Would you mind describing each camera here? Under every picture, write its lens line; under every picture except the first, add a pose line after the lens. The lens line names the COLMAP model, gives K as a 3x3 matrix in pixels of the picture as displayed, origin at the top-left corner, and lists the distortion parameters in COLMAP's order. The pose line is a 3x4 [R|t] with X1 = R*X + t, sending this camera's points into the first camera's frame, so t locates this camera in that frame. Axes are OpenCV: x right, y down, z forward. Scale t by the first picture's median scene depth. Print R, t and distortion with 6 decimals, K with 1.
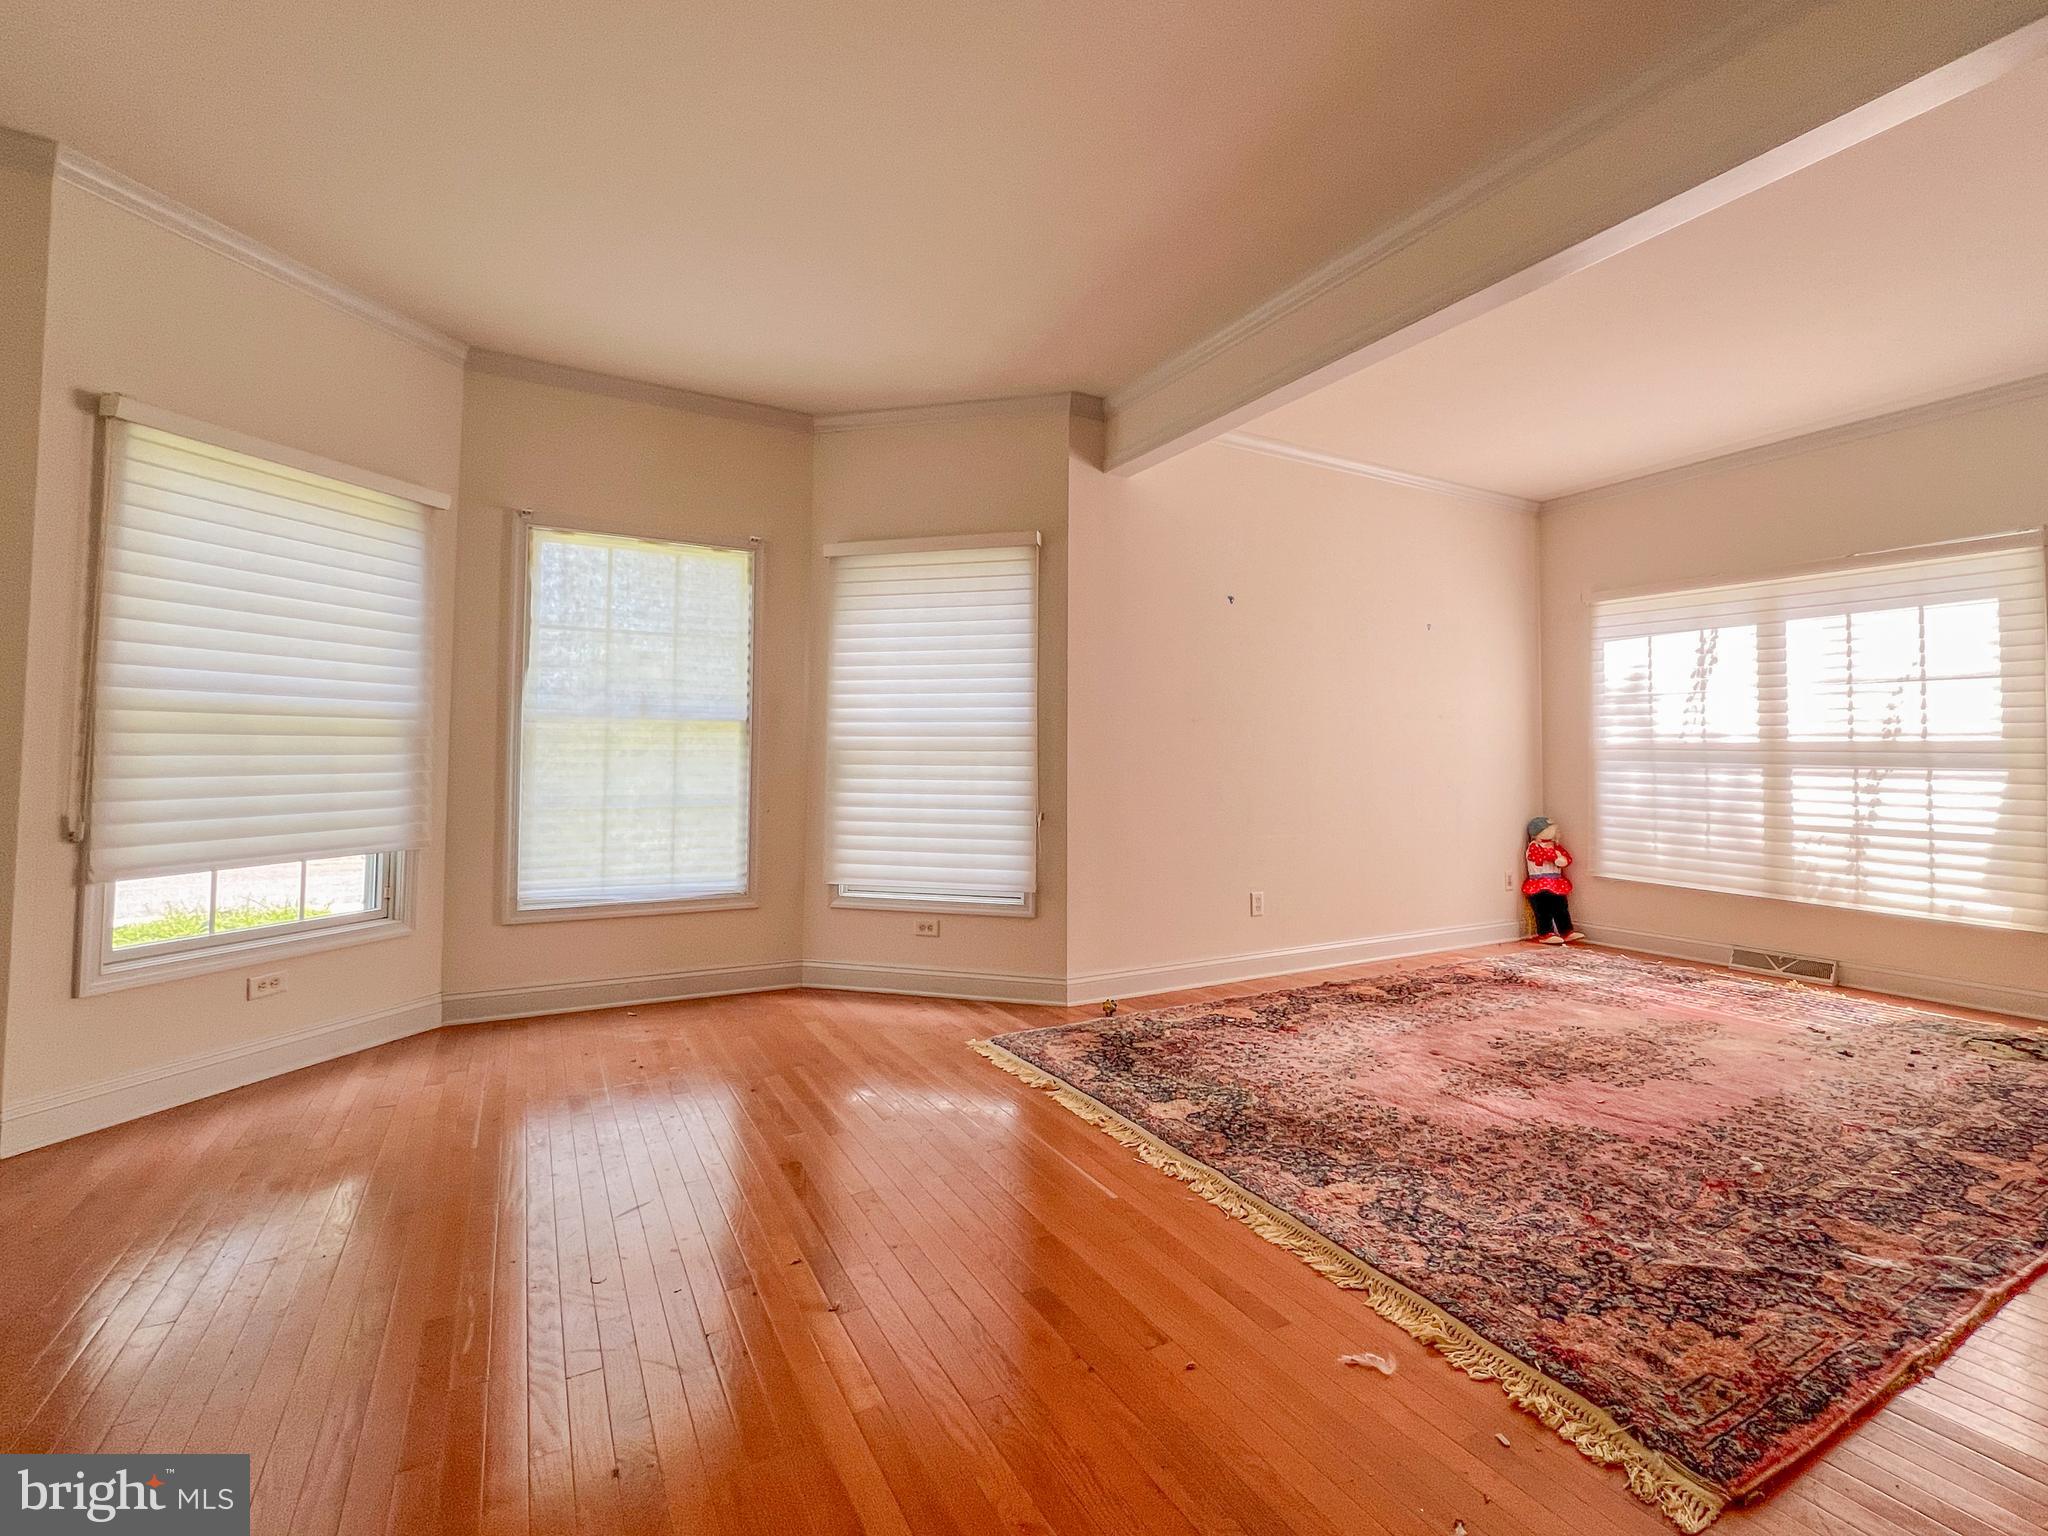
lens RADIAL K [[971.1, 0, 1025.1], [0, 971.1, 719.5], [0, 0, 1]] dist [0.003016, 0.000399]
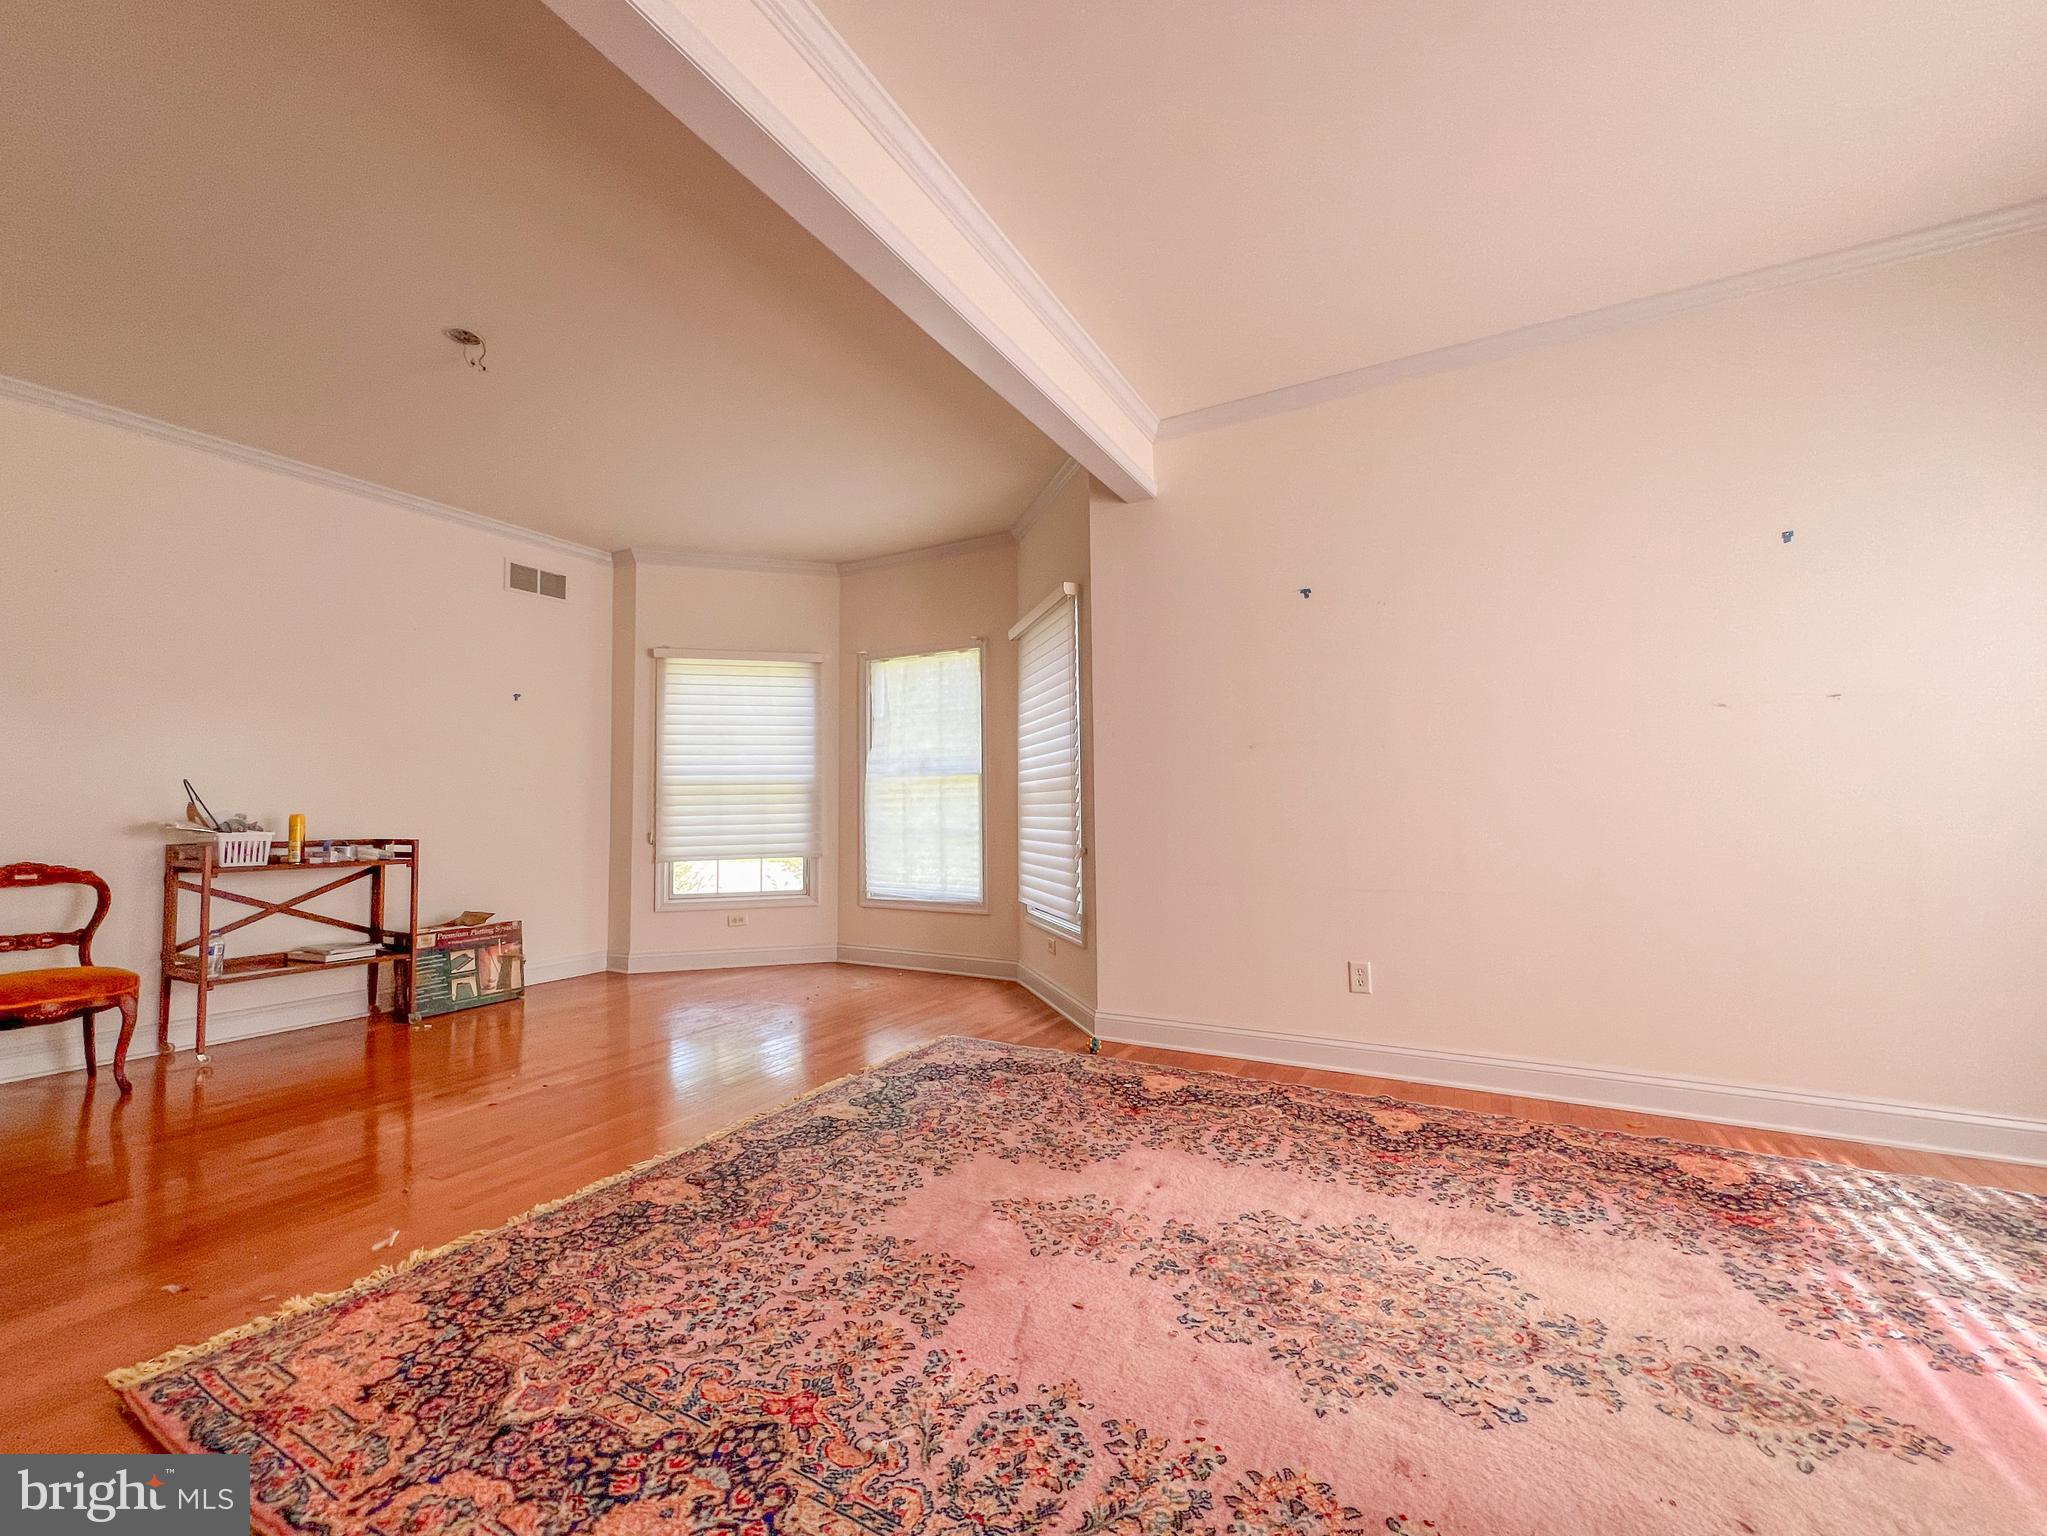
lens RADIAL K [[824.3, 0, 1023.5], [0, 824.3, 768.0], [0, 0, 1]] dist [-0.000013, 0.000417]
pose [[0.504631, -0.057332, -0.861430, 0.900036], [0.047362, 0.998128, -0.038686, 0.049891], [0.862035, -0.021277, 0.506402, 0.594730]]
